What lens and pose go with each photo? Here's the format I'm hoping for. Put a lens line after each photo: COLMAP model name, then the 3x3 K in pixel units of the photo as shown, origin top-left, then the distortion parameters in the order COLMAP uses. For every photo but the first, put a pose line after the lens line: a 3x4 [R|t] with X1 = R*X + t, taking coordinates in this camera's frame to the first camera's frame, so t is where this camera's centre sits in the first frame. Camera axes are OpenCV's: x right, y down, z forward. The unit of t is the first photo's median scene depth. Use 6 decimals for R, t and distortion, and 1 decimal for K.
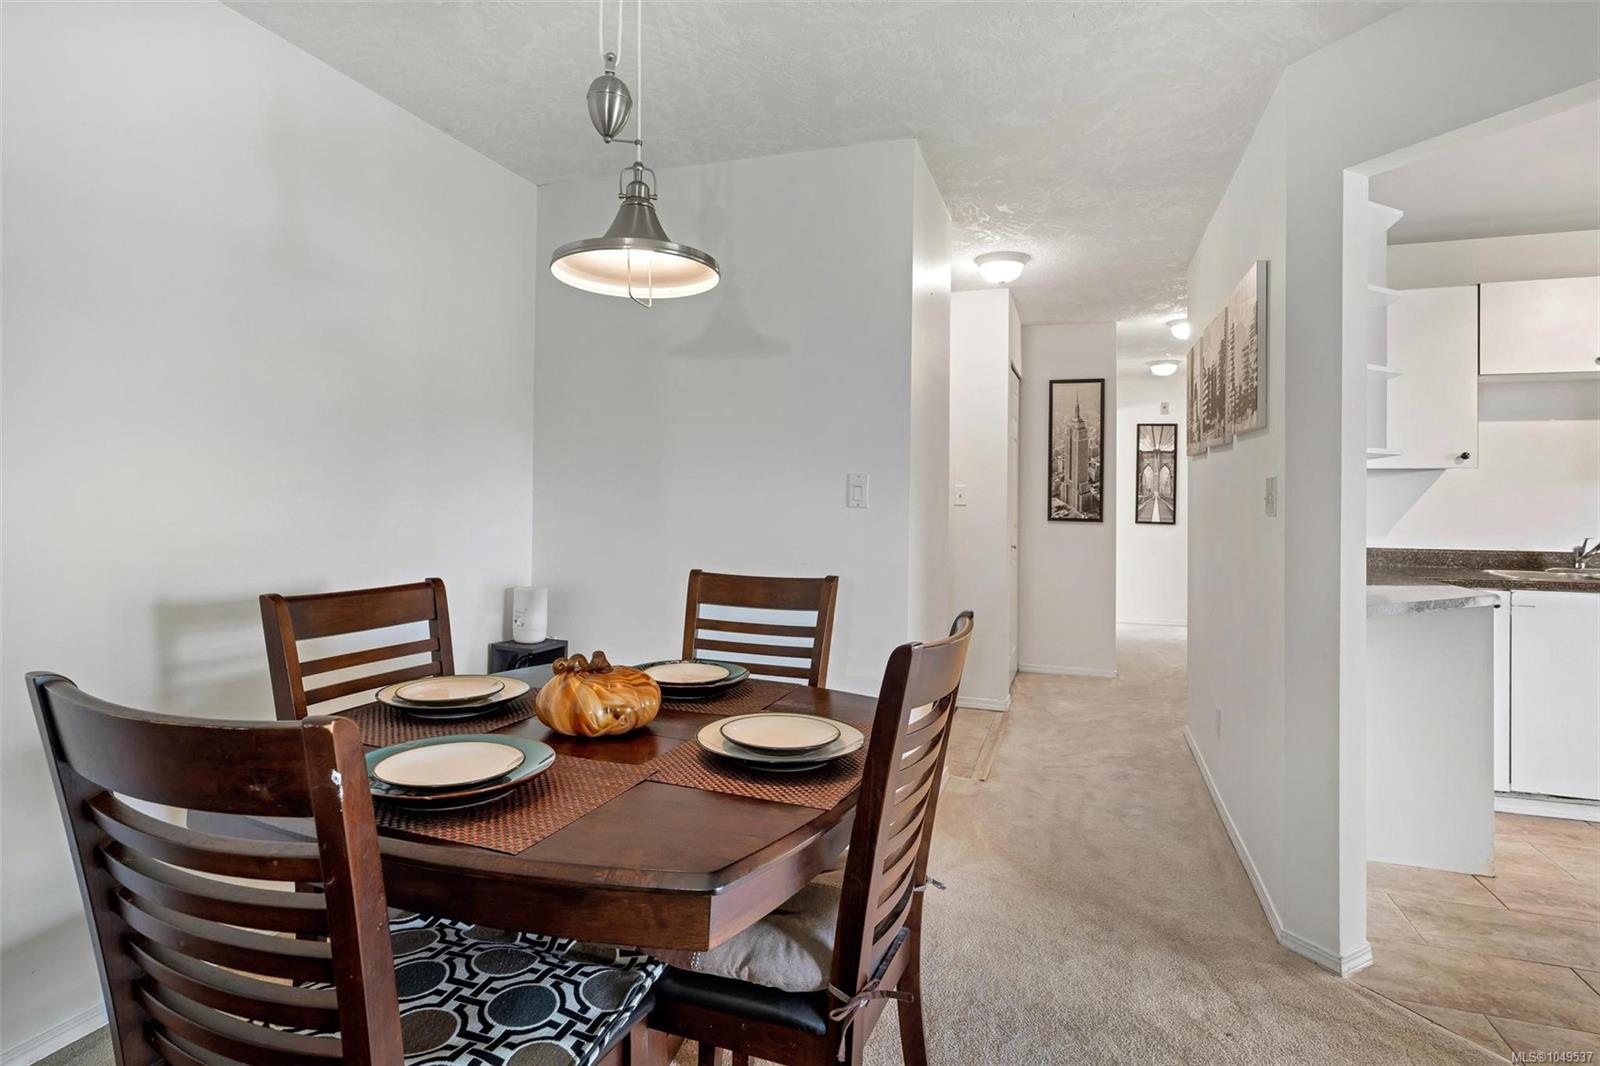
lens RADIAL K [[805.2, 0, 802.3], [0, 805.2, 490.3], [0, 0, 1]] dist [0.000163, 0.000407]
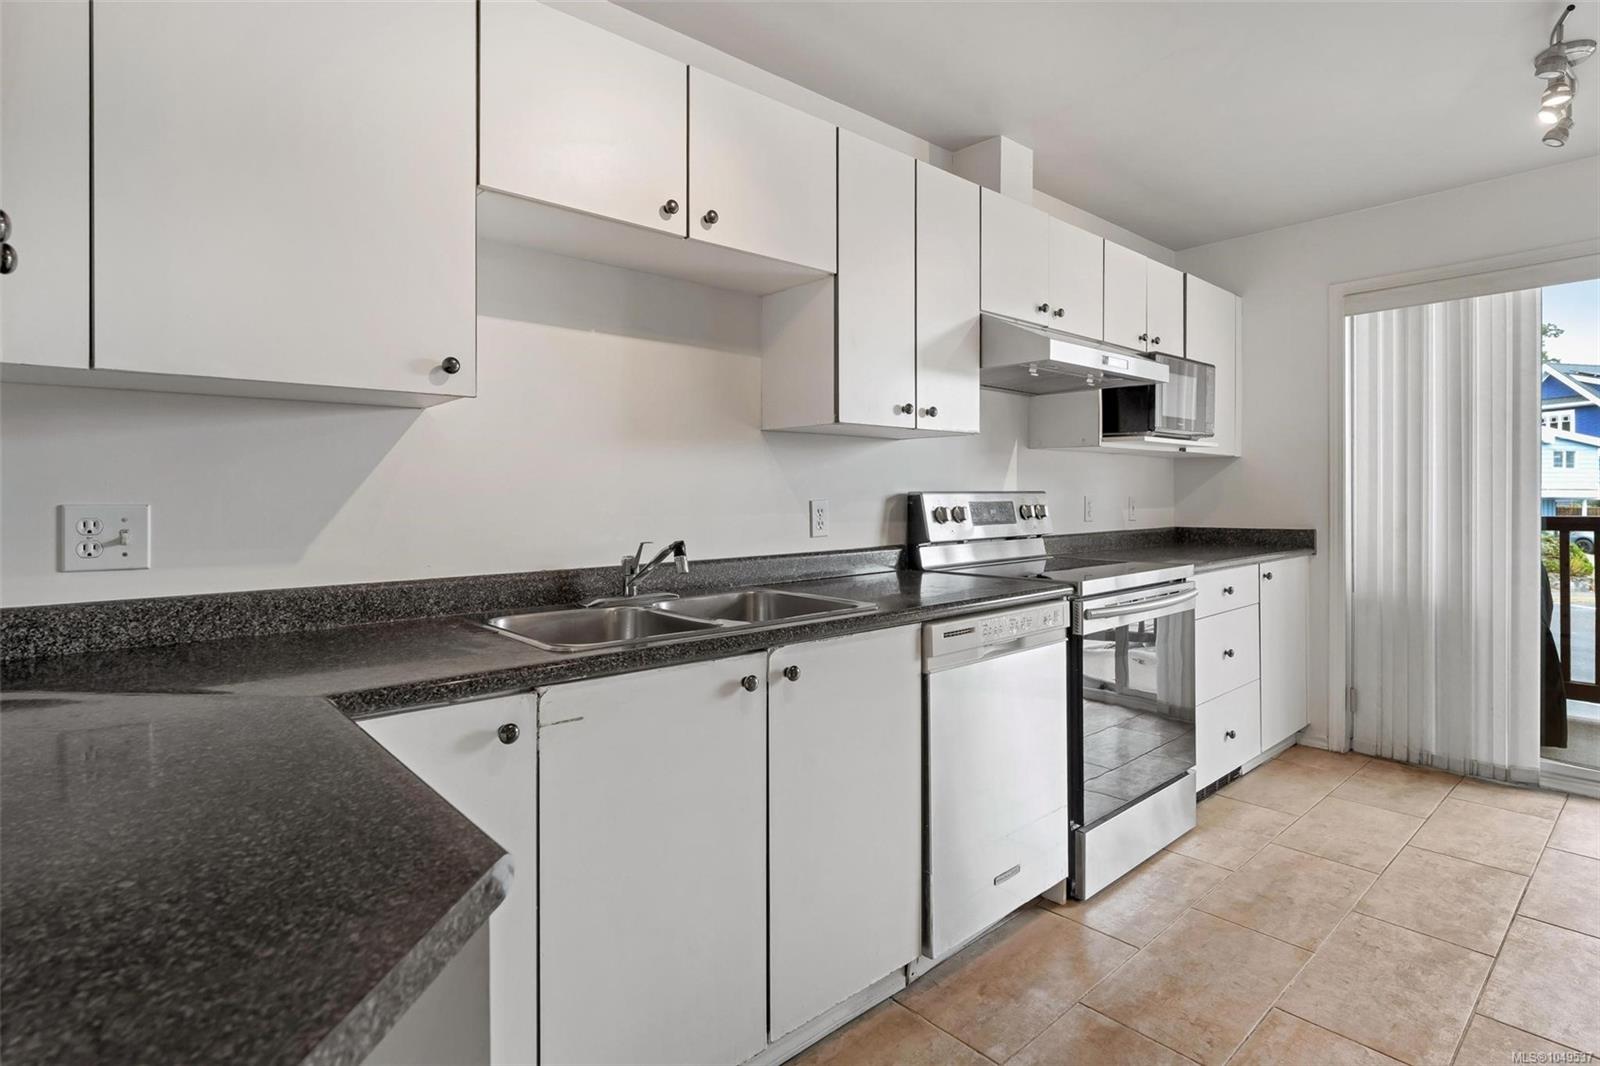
lens RADIAL K [[805.2, 0, 802.3], [0, 805.2, 490.3], [0, 0, 1]] dist [0.000163, 0.000407]
pose [[0.494934, -0.005937, 0.868910, 0.538768], [-0.001832, 0.999967, 0.007876, 0.019251], [-0.868929, -0.005490, 0.494907, 0.620646]]
